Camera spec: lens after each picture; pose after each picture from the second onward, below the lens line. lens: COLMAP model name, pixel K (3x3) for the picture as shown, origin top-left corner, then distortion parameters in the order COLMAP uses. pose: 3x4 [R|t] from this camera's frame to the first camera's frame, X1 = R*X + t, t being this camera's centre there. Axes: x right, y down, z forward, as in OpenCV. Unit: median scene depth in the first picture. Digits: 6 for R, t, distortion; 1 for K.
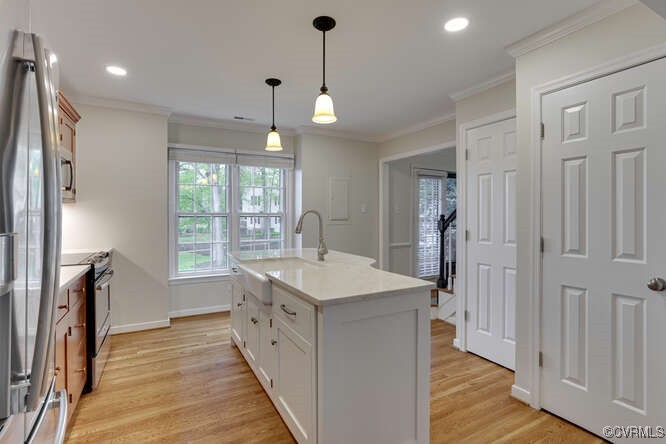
lens RADIAL K [[329.2, 0, 321.7], [0, 329.2, 219.4], [0, 0, 1]] dist [-0.001081, 0.000972]
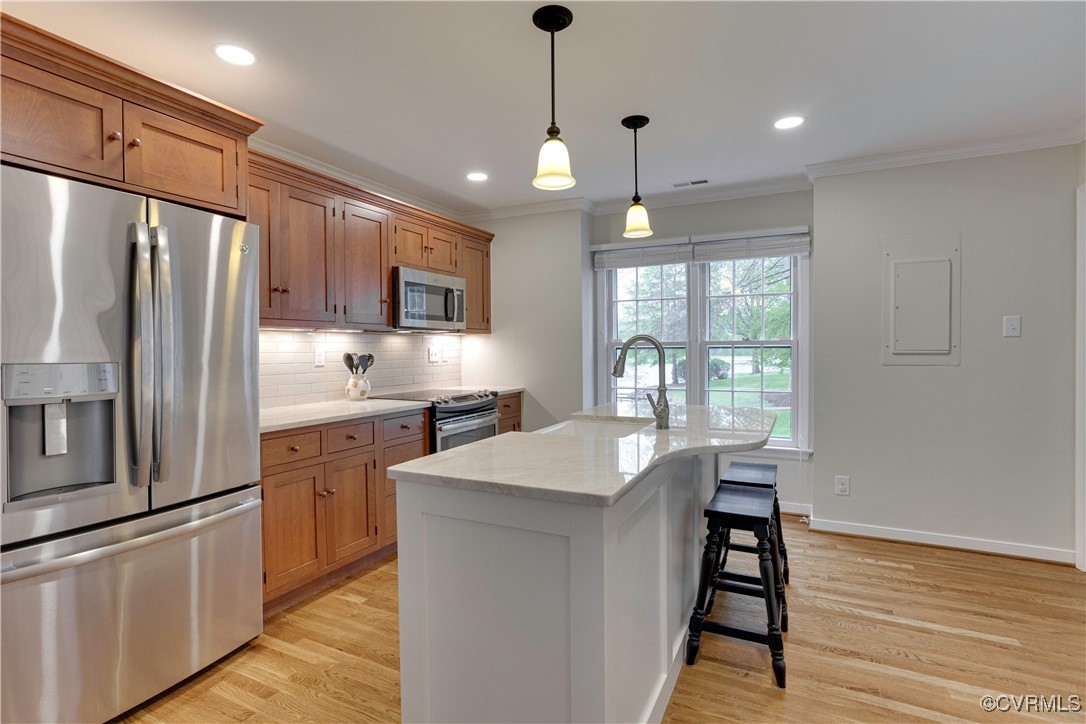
lens RADIAL K [[531.9, 0, 543.0], [0, 531.9, 362.0], [0, 0, 1]] dist [0.000191, 0.000232]
pose [[0.601732, 0.016390, -0.798530, 0.523125], [-0.000274, 0.999794, 0.020314, -0.003478], [0.798698, -0.012005, 0.601612, 0.282814]]
